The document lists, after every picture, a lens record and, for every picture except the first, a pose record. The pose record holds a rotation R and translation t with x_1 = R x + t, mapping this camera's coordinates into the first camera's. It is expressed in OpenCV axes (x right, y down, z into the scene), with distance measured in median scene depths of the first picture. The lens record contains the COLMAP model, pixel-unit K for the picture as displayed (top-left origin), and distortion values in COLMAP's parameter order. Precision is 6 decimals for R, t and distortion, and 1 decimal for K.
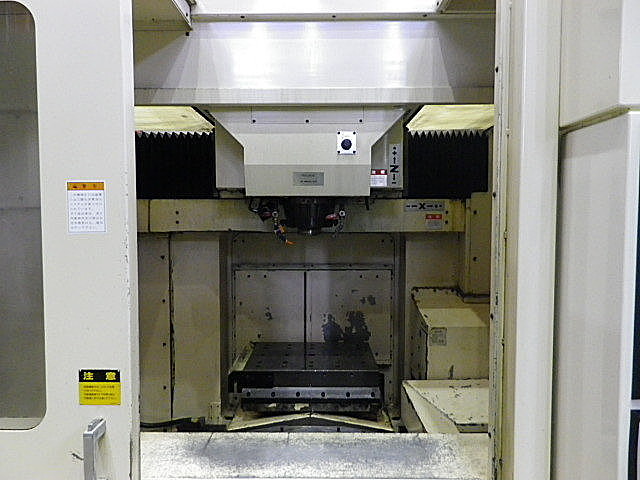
lens RADIAL K [[480.1, 0, 320.0], [0, 480.1, 240.0], [0, 0, 1]] dist [0.007906, 0.006853]
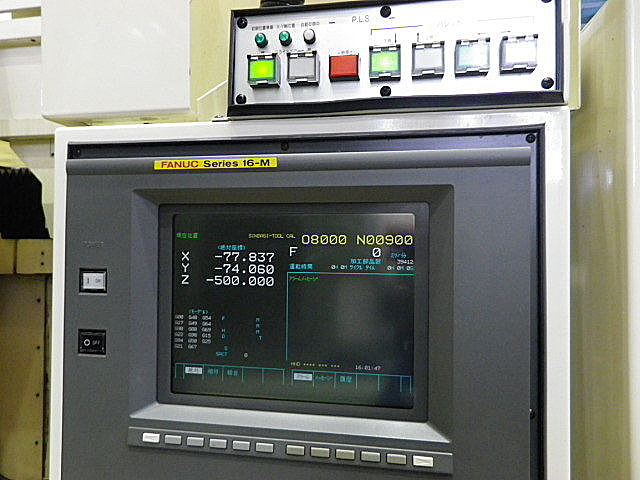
lens RADIAL K [[481.8, 0, 318.8], [0, 481.8, 241.3], [0, 0, 1]] dist [0.010269, 0.004212]
pose [[0.984151, 0.003476, -0.177299, 0.407719], [-0.013904, 0.998243, -0.057606, -0.034911], [0.176787, 0.059158, 0.982470, 0.177982]]
